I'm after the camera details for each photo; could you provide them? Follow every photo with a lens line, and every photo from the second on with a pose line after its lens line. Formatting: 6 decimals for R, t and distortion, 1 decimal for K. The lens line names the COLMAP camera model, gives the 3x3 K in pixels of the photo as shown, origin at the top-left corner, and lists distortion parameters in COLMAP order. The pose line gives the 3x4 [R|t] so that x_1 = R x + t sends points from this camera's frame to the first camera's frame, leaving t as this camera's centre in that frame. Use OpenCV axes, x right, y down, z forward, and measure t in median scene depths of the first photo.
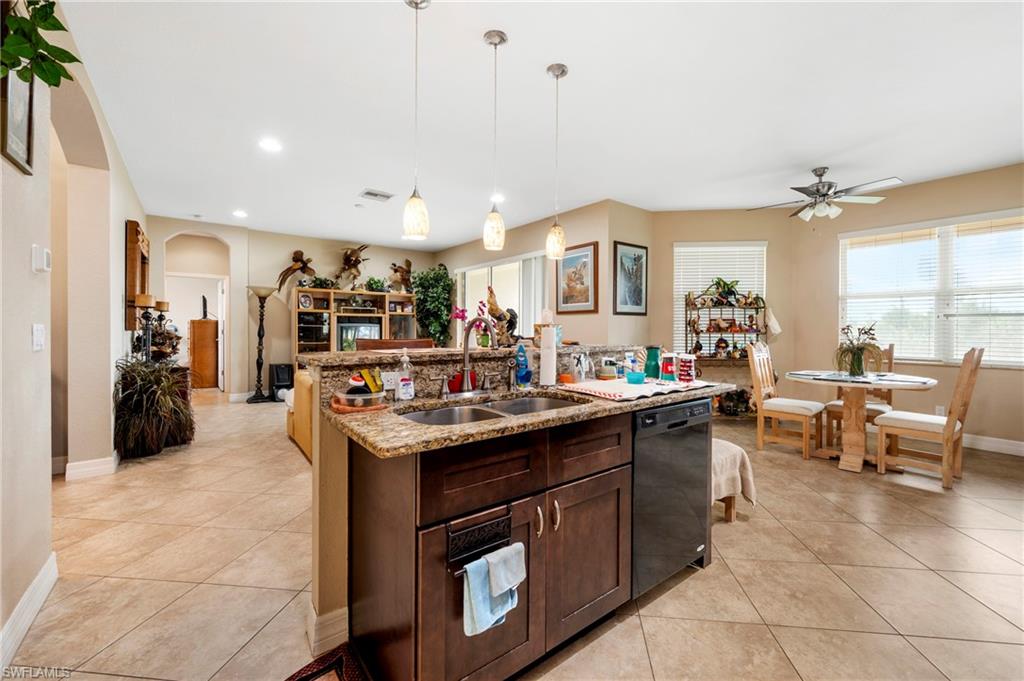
lens RADIAL K [[416.9, 0, 530.8], [0, 416.9, 326.1], [0, 0, 1]] dist [0.000632, -0.000422]
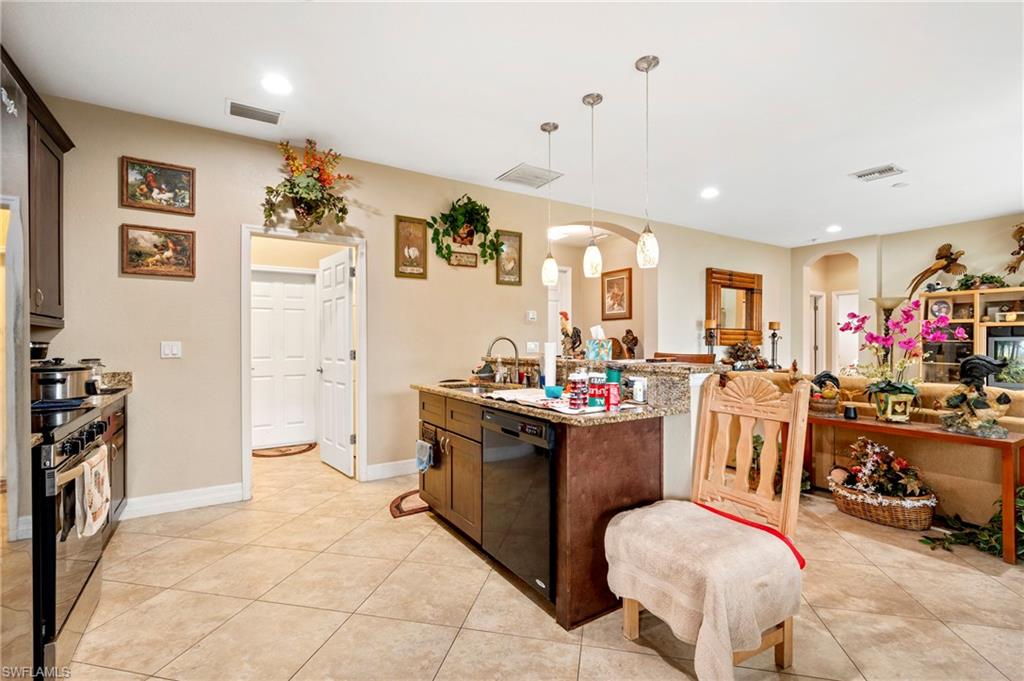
lens RADIAL K [[466.1, 0, 511.1], [0, 466.1, 346.9], [0, 0, 1]] dist [-0.002451, 0.000001]
pose [[-0.113459, 0.004008, -0.993535, 0.412185], [0.004720, 0.999983, 0.003495, 0.003375], [0.993531, -0.004293, -0.113476, 0.305690]]
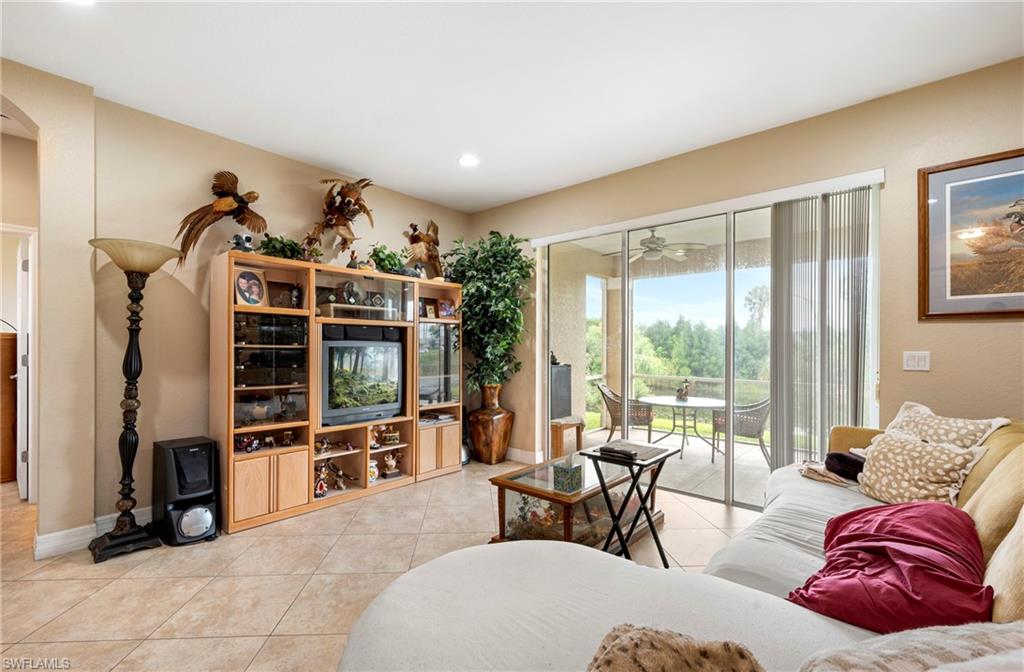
lens RADIAL K [[445.8, 0, 508.1], [0, 445.8, 341.3], [0, 0, 1]] dist [0.002388, 0.000375]
pose [[0.987591, -0.000161, 0.157049, -0.355289], [0.000737, 0.999993, -0.003608, -0.003969], [-0.157047, 0.003679, 0.987584, 0.518618]]
